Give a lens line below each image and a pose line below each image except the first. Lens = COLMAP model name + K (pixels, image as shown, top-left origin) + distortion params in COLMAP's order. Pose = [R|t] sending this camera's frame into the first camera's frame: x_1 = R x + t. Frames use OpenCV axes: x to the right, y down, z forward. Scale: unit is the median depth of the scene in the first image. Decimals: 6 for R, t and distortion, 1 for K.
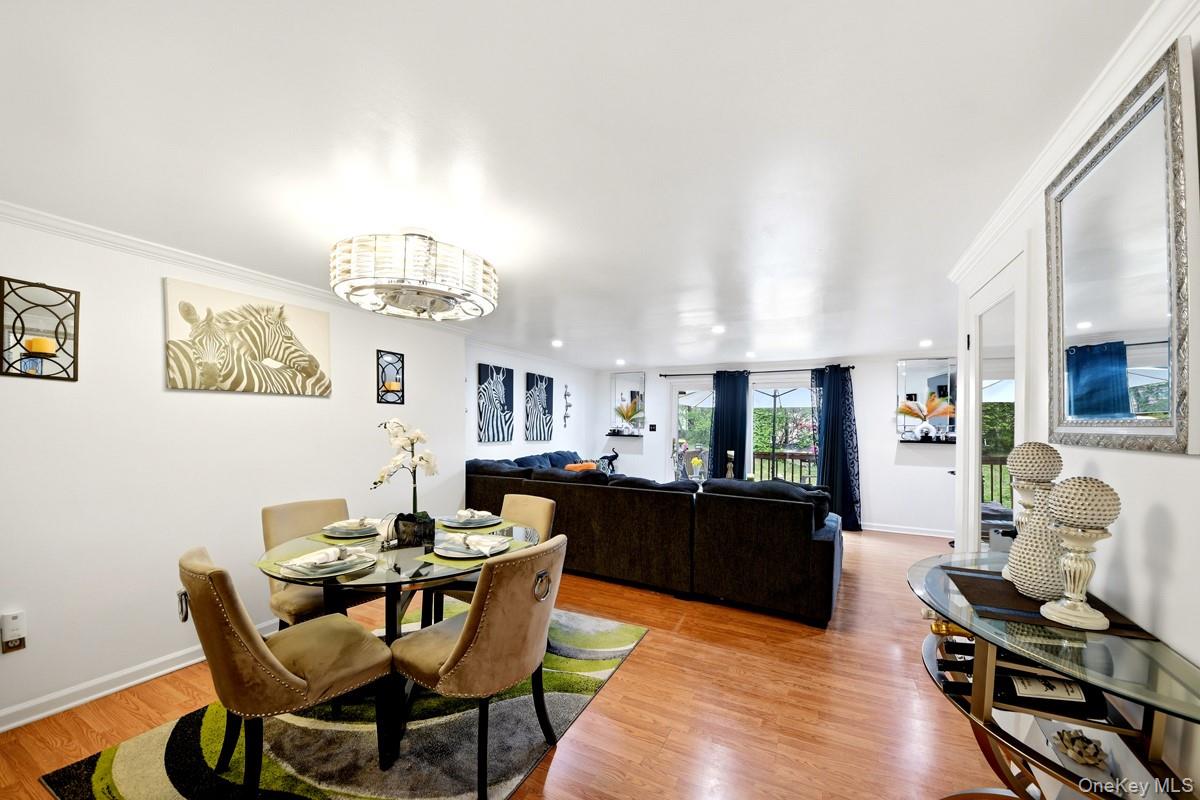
lens RADIAL K [[462.8, 0, 596.2], [0, 462.8, 422.0], [0, 0, 1]] dist [0.000522, -0.000169]
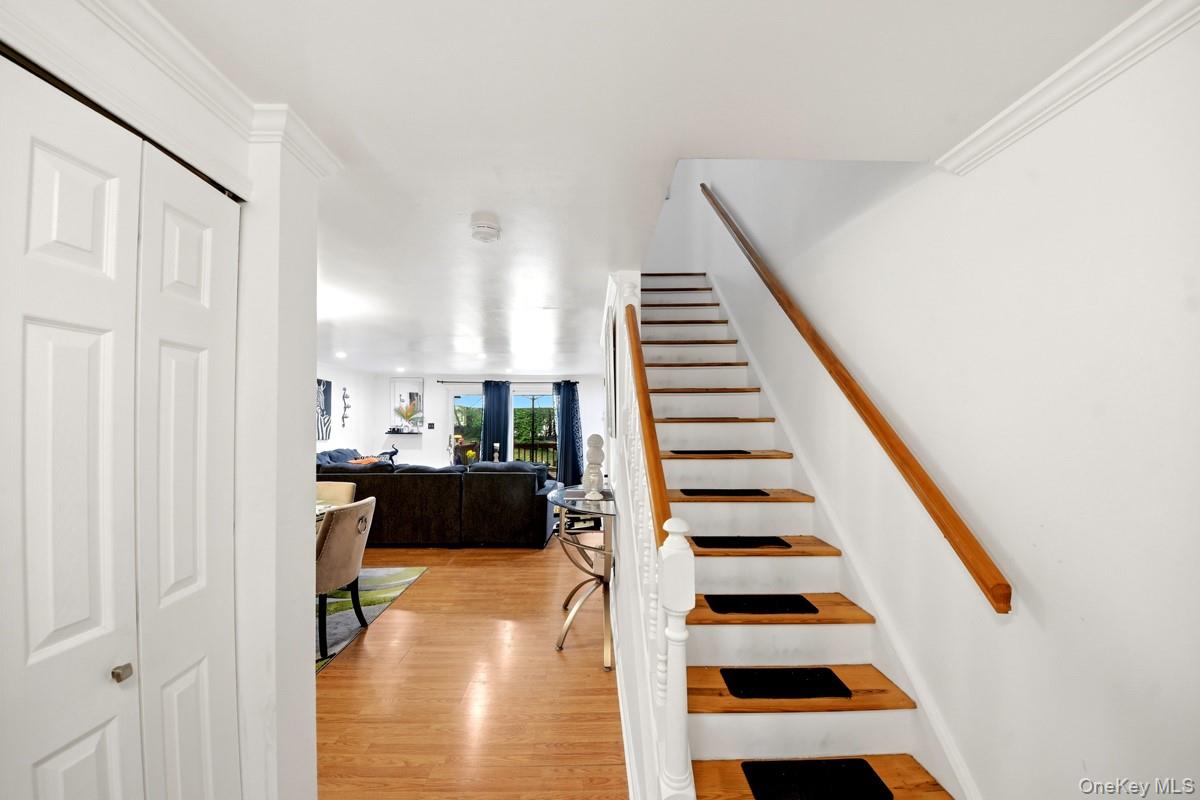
lens RADIAL K [[435.3, 0, 603.7], [0, 435.3, 412.8], [0, 0, 1]] dist [-0.000545, -0.000404]
pose [[0.877943, -0.002612, 0.478758, -0.045206], [0.007851, 0.999929, -0.008943, -0.016347], [-0.478700, 0.011610, 0.877902, -0.372931]]
